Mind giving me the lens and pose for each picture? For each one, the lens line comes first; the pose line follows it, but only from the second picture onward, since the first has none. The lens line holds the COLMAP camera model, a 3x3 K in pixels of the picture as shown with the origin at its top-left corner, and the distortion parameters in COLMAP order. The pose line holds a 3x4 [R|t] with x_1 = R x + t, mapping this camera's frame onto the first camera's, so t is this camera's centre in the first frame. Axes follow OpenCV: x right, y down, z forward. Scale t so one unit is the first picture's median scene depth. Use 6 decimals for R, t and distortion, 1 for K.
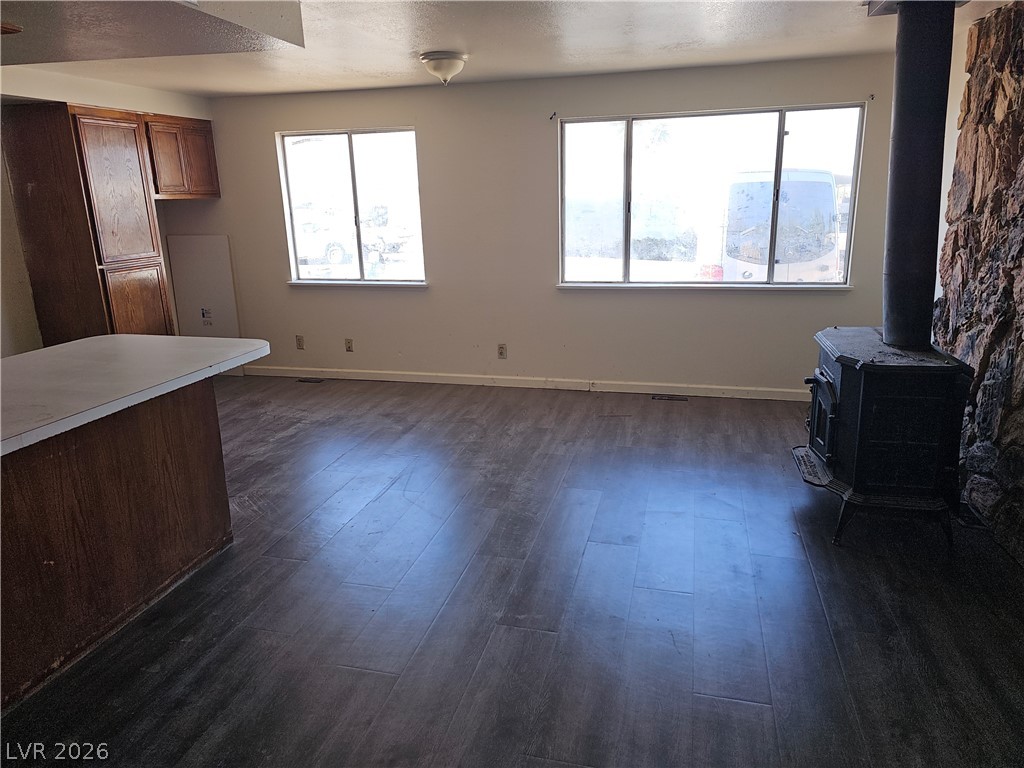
lens RADIAL K [[684.4, 0, 514.6], [0, 684.4, 372.1], [0, 0, 1]] dist [0.060072, -0.055000]
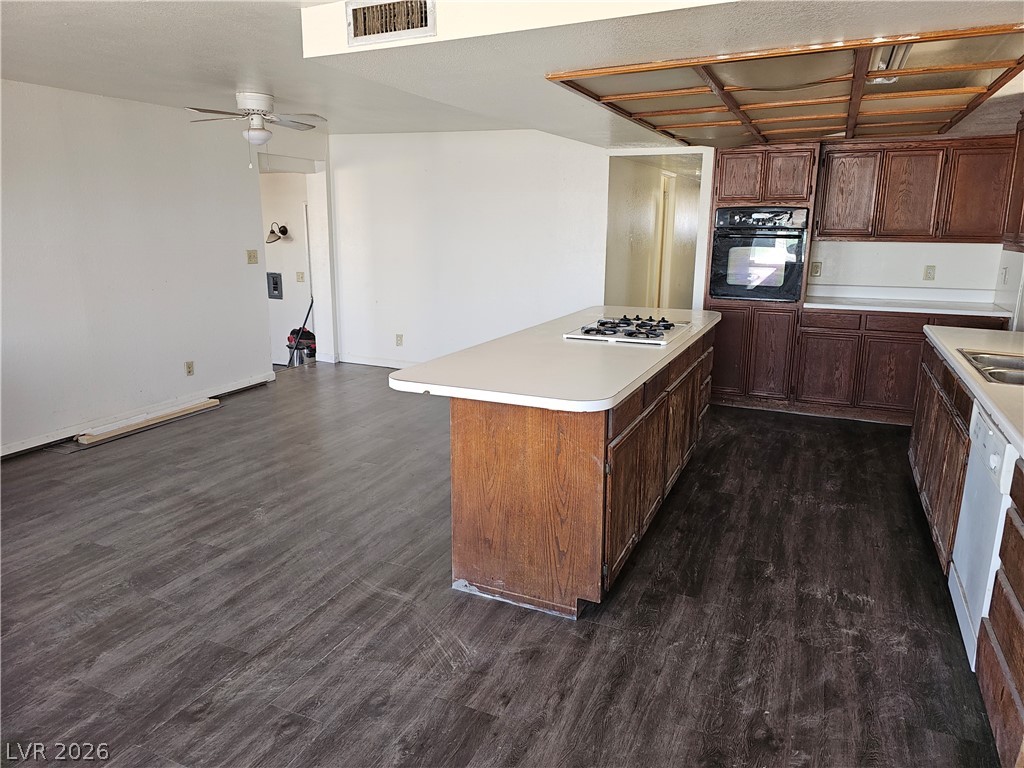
lens RADIAL K [[684.4, 0, 514.5], [0, 684.4, 368.6], [0, 0, 1]] dist [0.060072, -0.055000]
pose [[-0.986545, -0.021115, 0.162119, -0.445921], [0.053444, 0.895493, 0.441854, -0.296024], [-0.154506, 0.444573, -0.882316, 1.182861]]
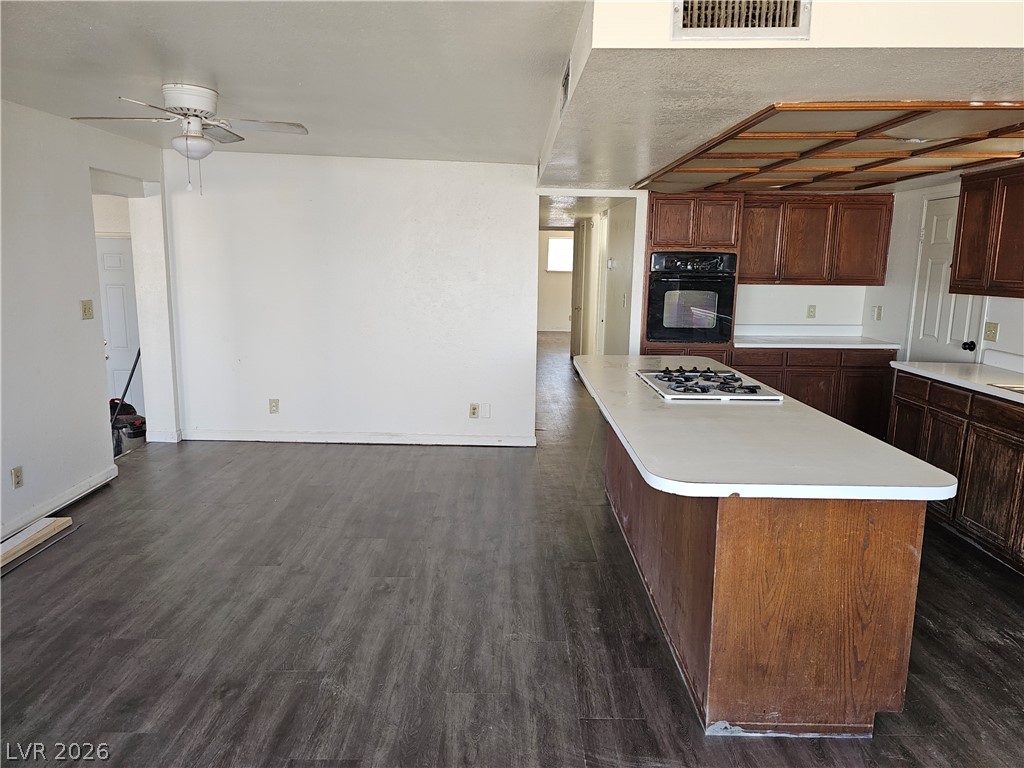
lens RADIAL K [[684.4, 0, 513.7], [0, 684.4, 378.3], [0, 0, 1]] dist [0.060072, -0.055000]
pose [[-0.964834, 0.049848, -0.258090, -0.028478], [-0.061920, 0.911123, 0.407456, -0.268905], [0.255463, 0.409108, -0.875996, 1.016712]]
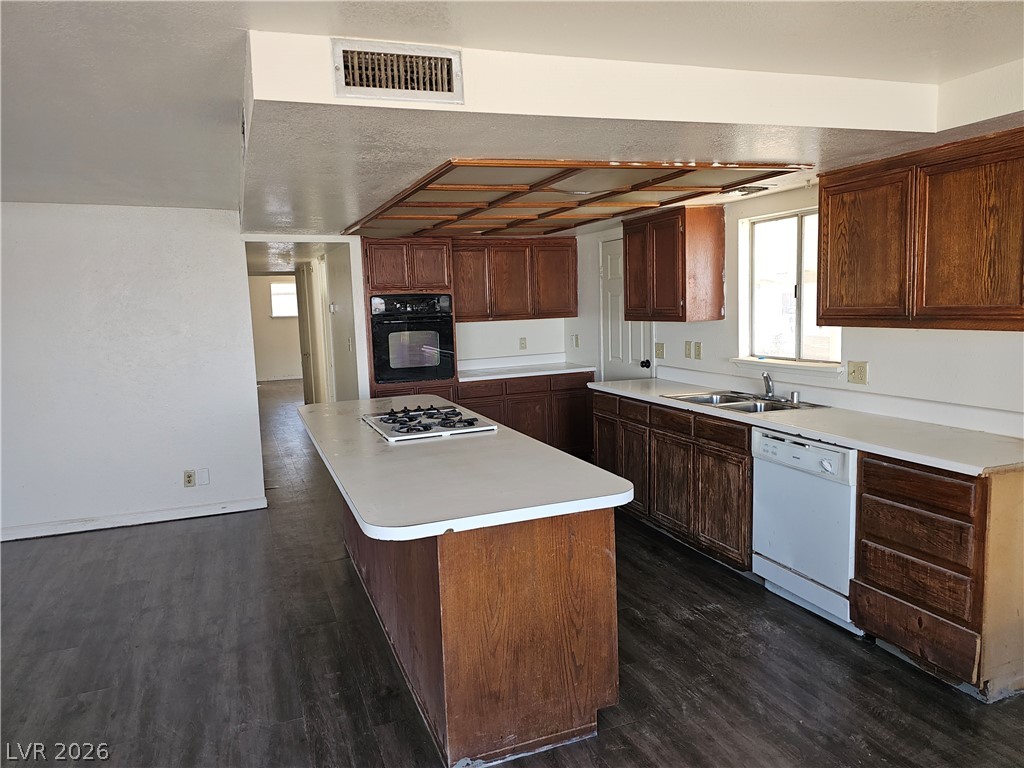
lens RADIAL K [[684.4, 0, 502.7], [0, 684.4, 373.3], [0, 0, 1]] dist [0.060072, -0.055000]
pose [[-0.807281, 0.111000, -0.579635, -0.053960], [-0.098721, 0.942916, 0.318061, -0.274751], [0.581852, 0.313987, -0.750240, 1.023632]]
